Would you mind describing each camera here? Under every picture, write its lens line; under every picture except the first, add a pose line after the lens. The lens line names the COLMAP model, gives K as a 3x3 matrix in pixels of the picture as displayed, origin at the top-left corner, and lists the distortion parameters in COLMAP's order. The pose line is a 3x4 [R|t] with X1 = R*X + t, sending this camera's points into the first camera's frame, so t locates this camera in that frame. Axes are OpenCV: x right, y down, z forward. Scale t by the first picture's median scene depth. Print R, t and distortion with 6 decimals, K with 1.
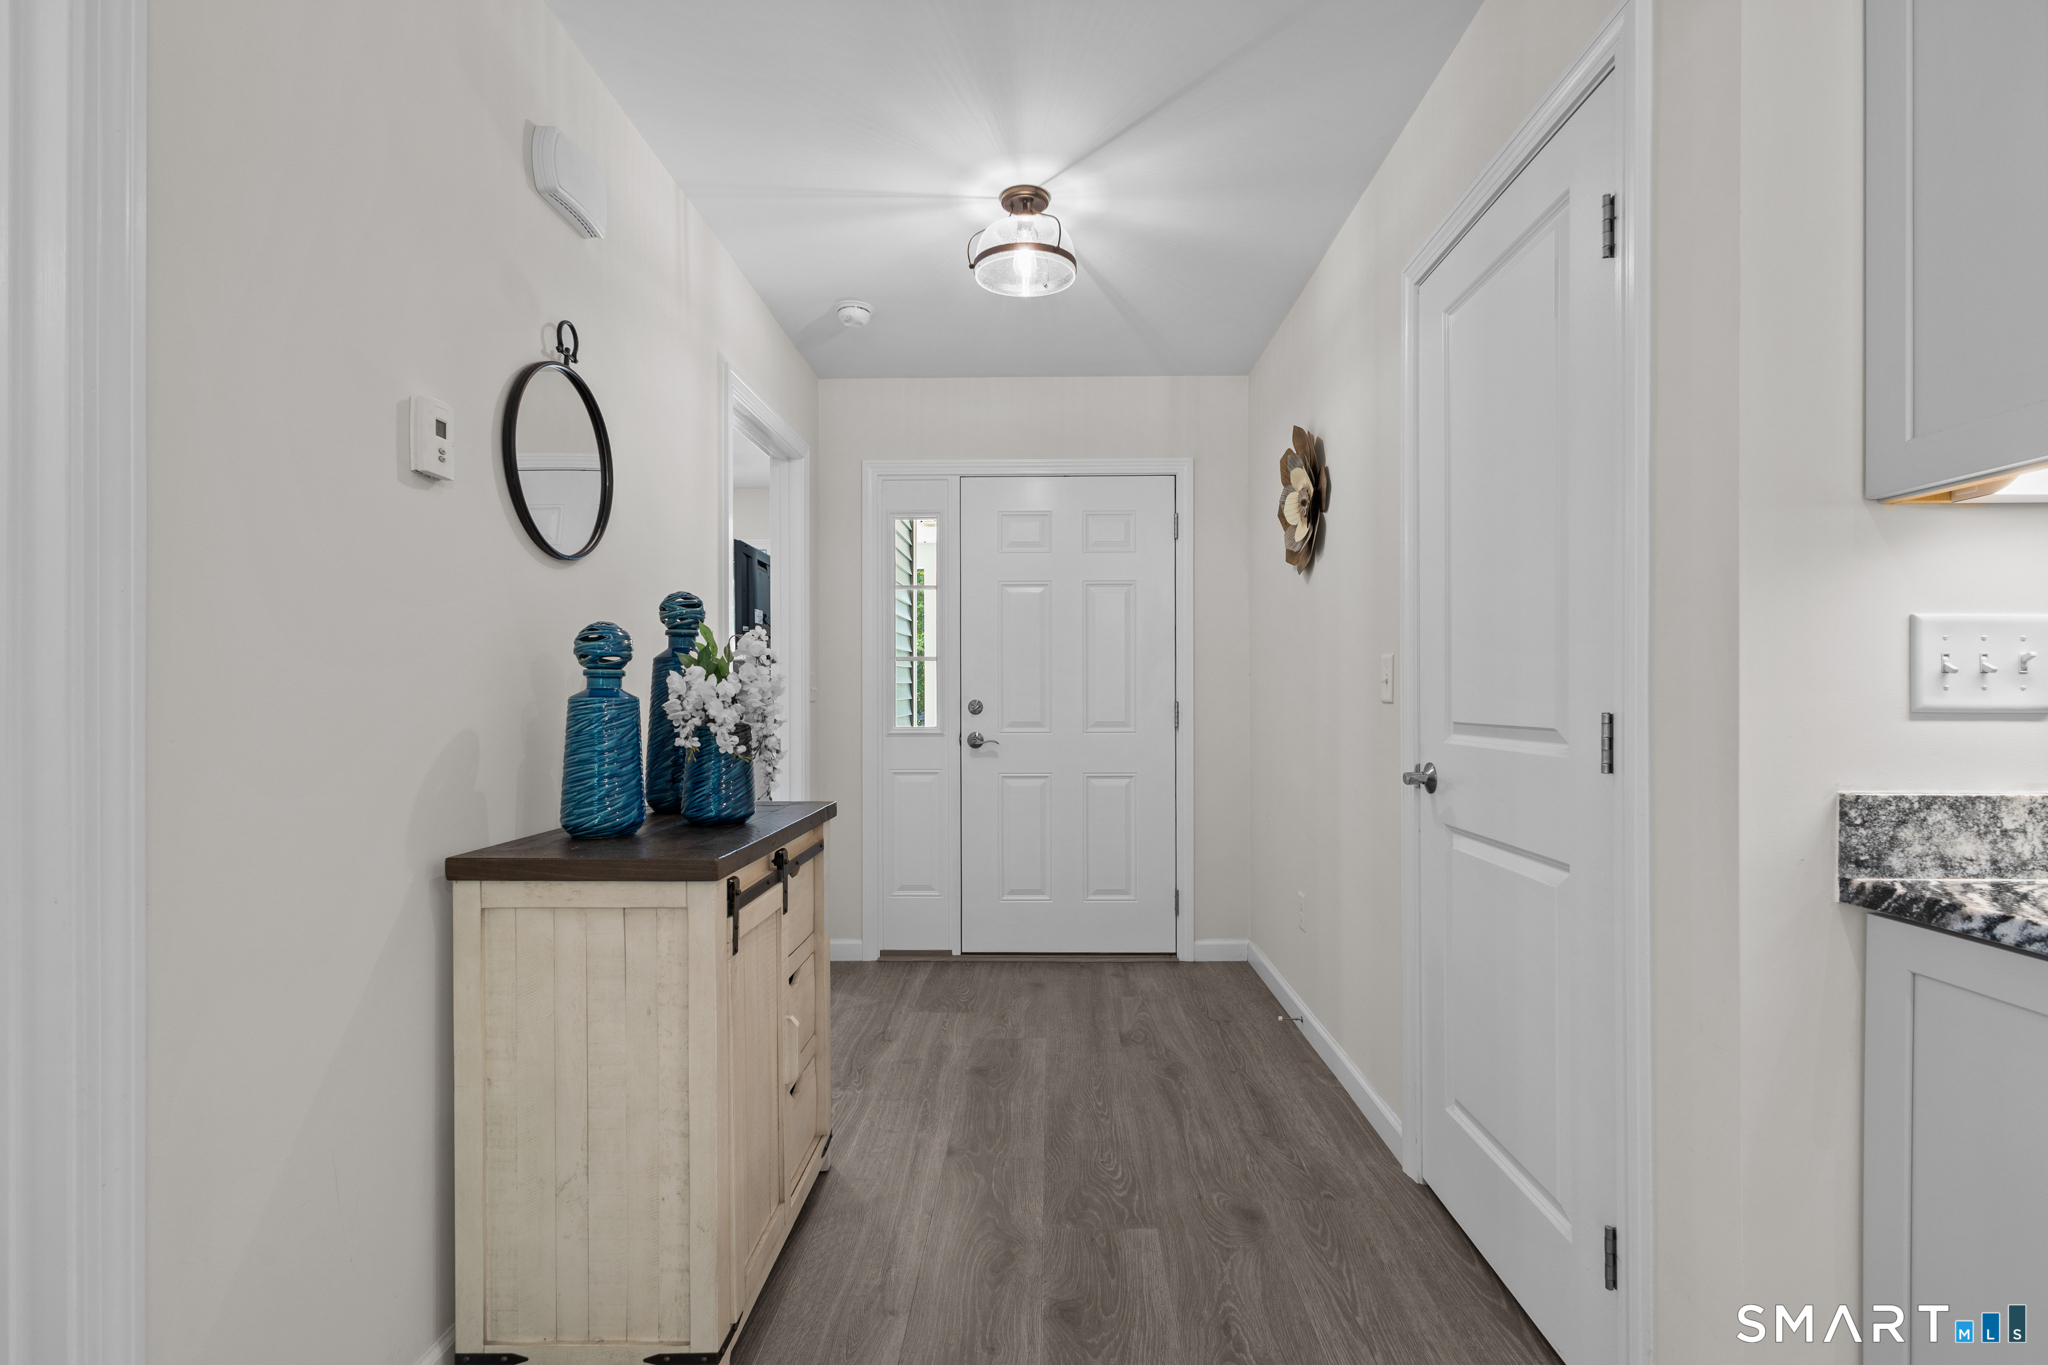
lens RADIAL K [[944.3, 0, 1029.7], [0, 944.3, 693.6], [0, 0, 1]] dist [0.009989, -0.003238]
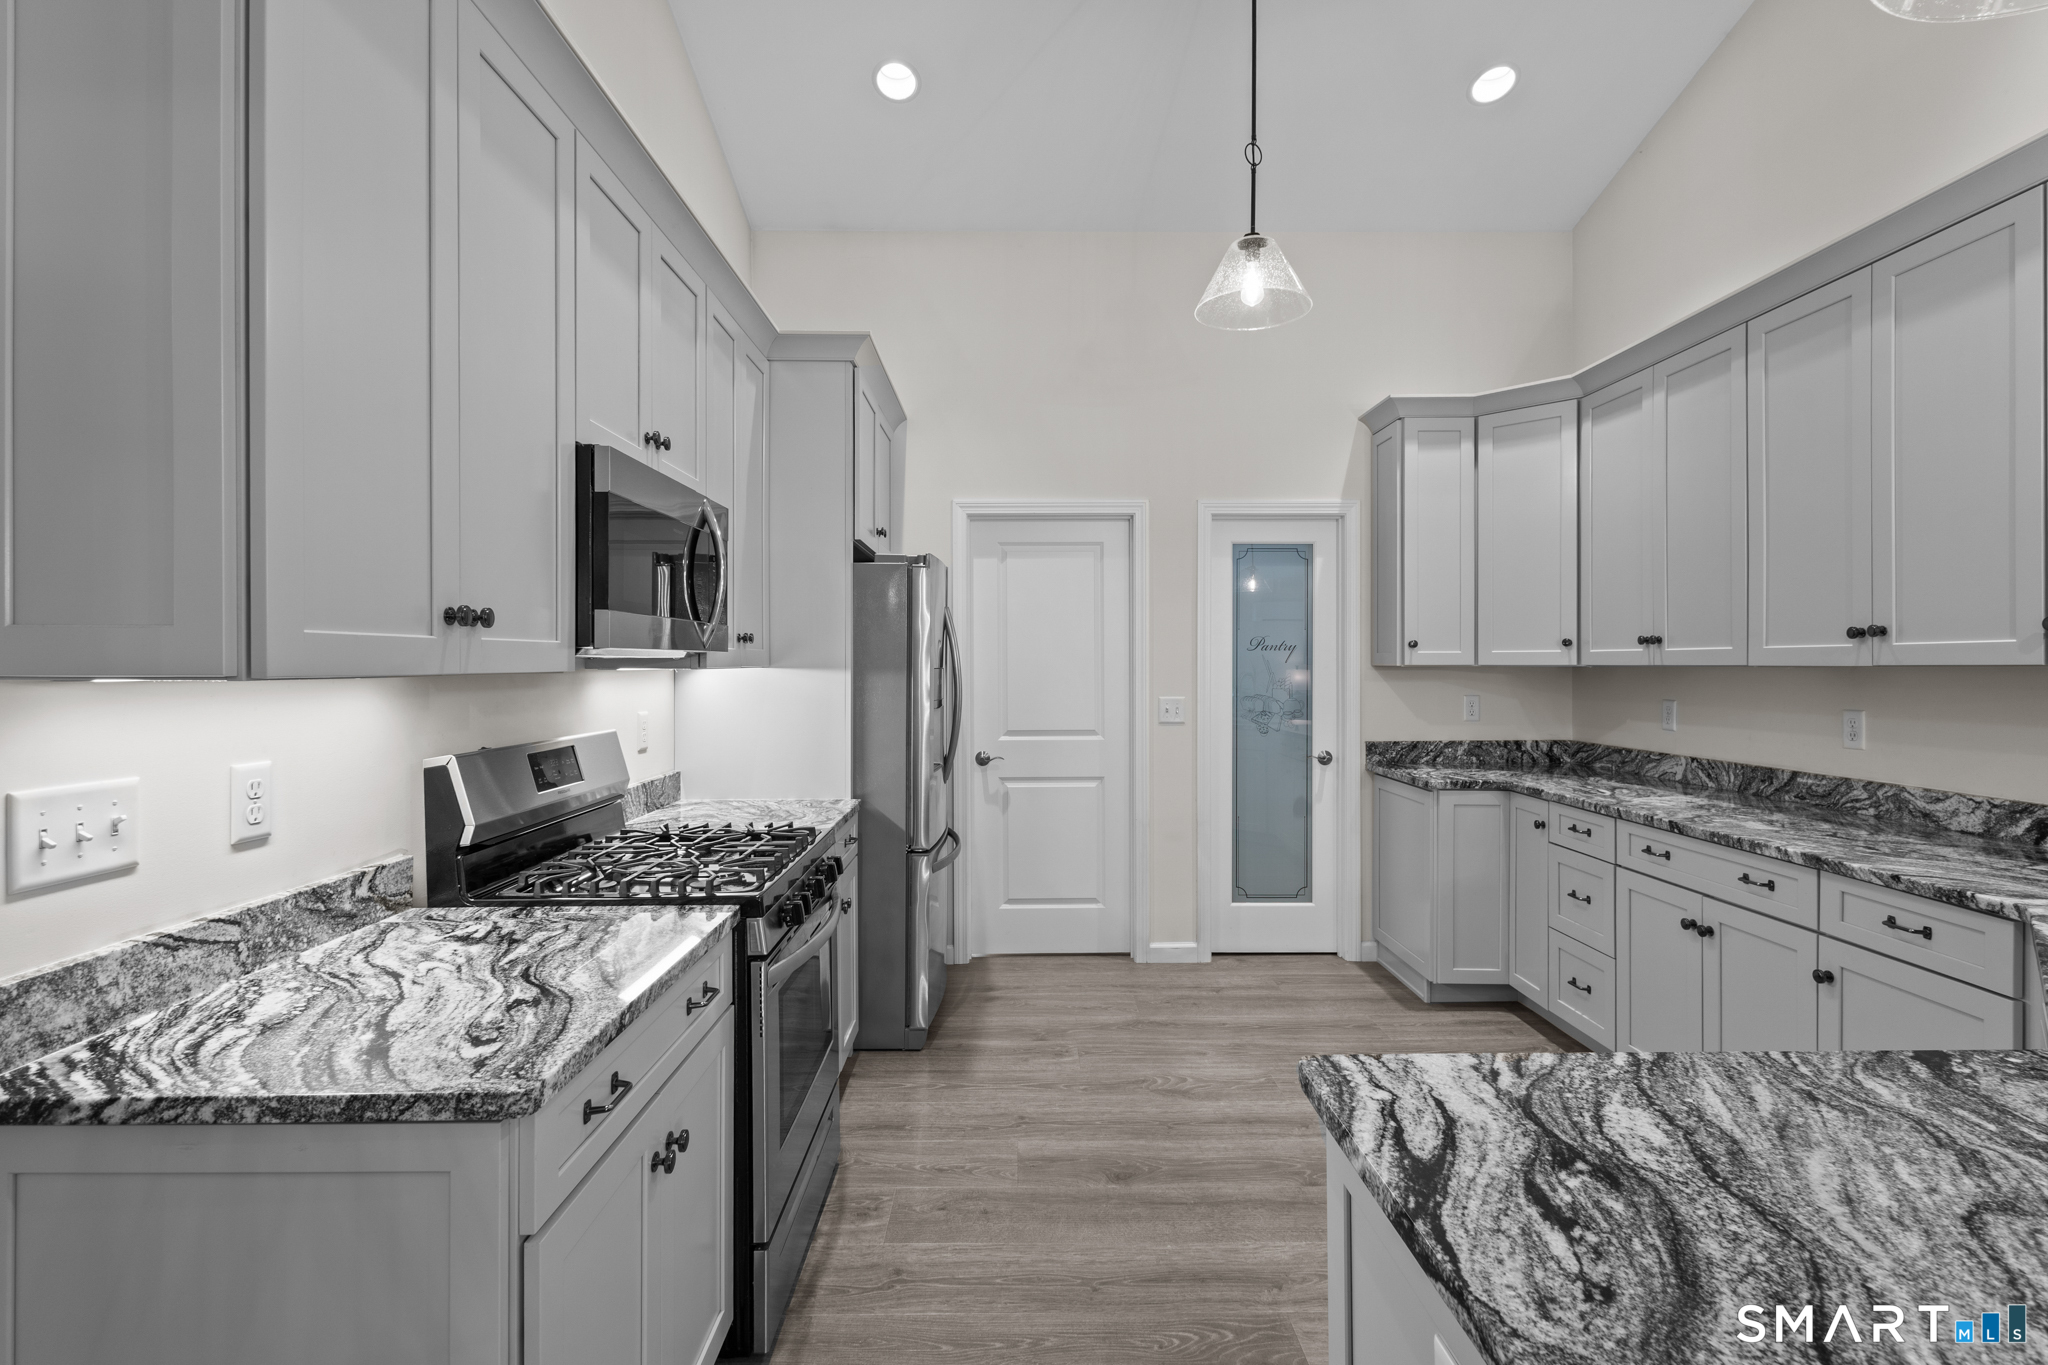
lens RADIAL K [[944.3, 0, 1023.7], [0, 944.3, 669.0], [0, 0, 1]] dist [0.009989, -0.003238]
pose [[-0.033668, -0.002314, 0.999430, -0.076345], [0.000312, 0.999997, 0.002326, -0.209183], [-0.999433, 0.000390, -0.033667, -0.004547]]
